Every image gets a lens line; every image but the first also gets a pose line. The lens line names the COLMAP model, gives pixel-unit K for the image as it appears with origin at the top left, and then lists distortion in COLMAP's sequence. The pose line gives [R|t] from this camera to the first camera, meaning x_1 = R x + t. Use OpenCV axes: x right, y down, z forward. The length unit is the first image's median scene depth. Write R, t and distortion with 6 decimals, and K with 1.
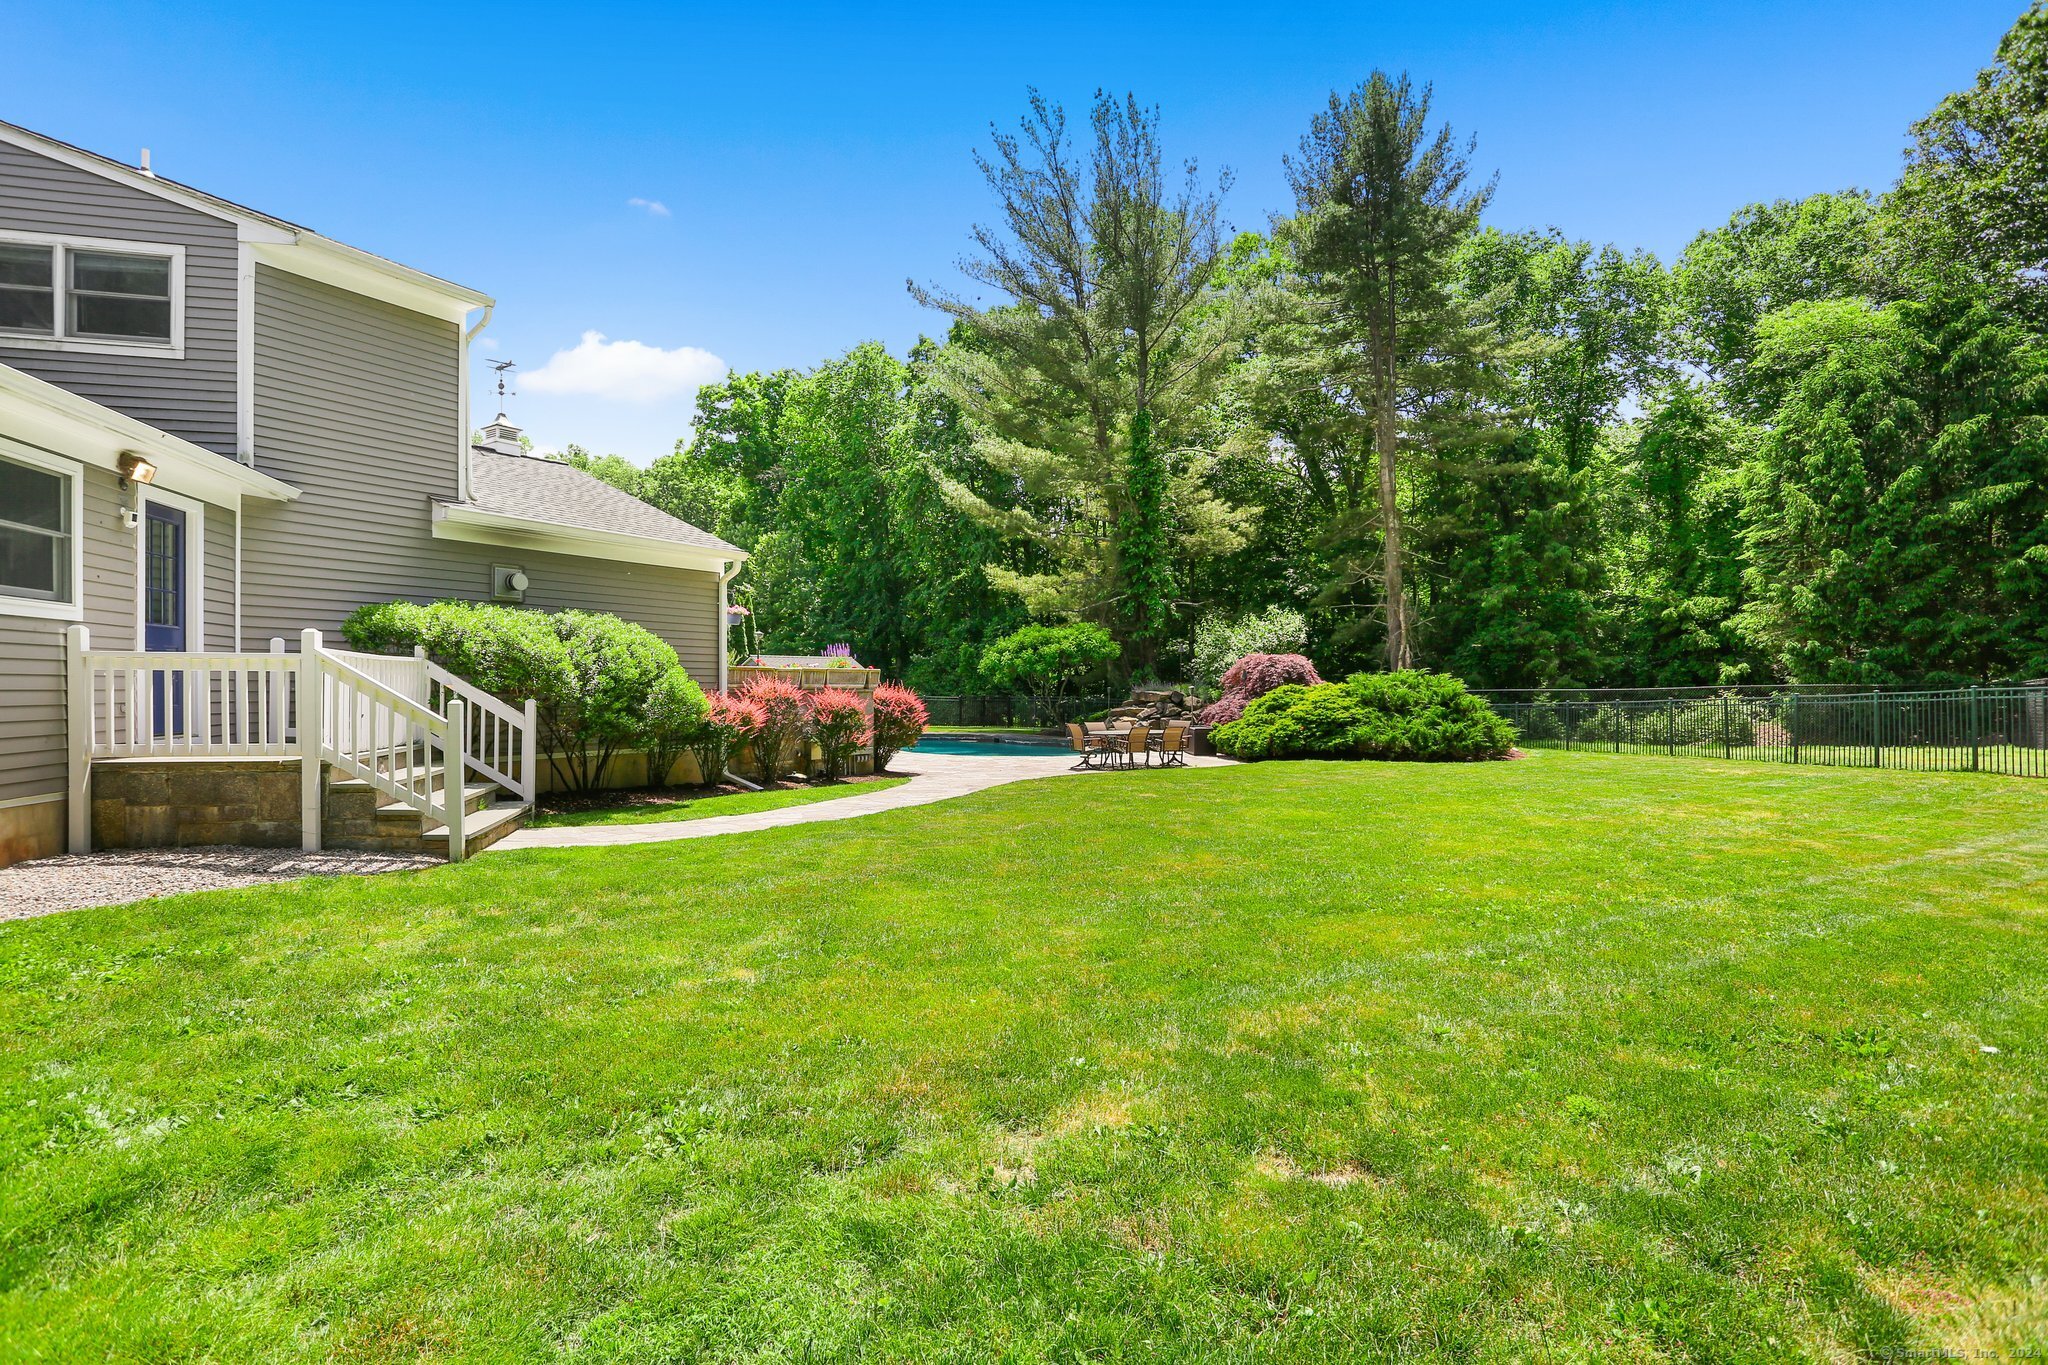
lens RADIAL K [[1002.2, 0, 1026.2], [0, 1002.2, 673.1], [0, 0, 1]] dist [-0.069537, 0.032623]
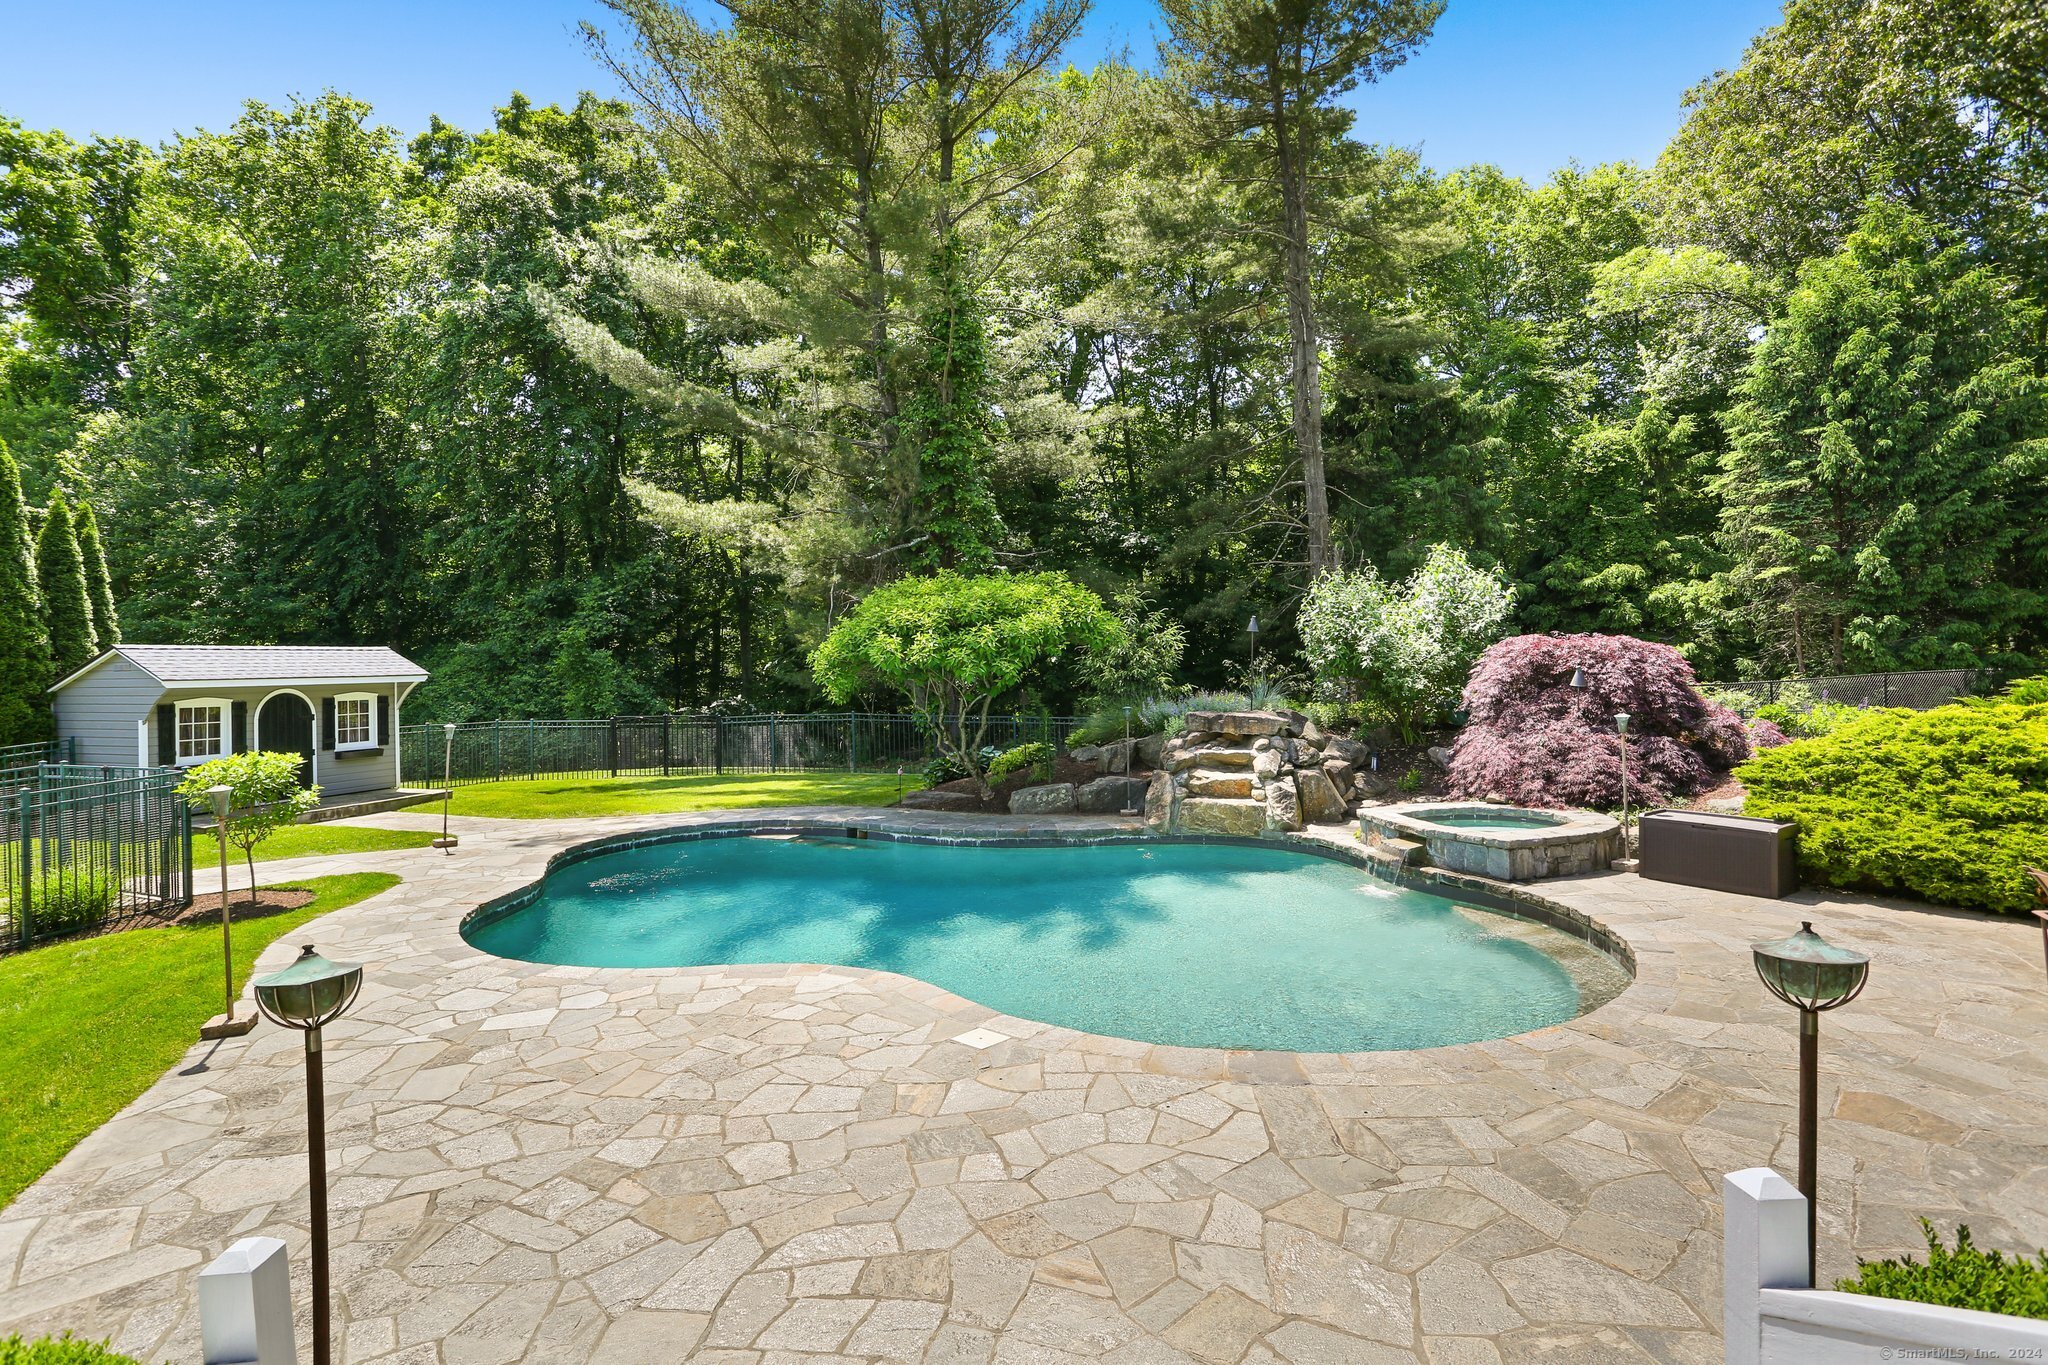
lens RADIAL K [[992.0, 0, 1022.5], [0, 992.0, 650.1], [0, 0, 1]] dist [-0.069542, 0.030976]
pose [[0.858004, -0.013595, 0.513463, -0.137845], [0.015102, 0.999885, 0.001238, -0.009341], [-0.513420, 0.006692, 0.858111, 0.415063]]
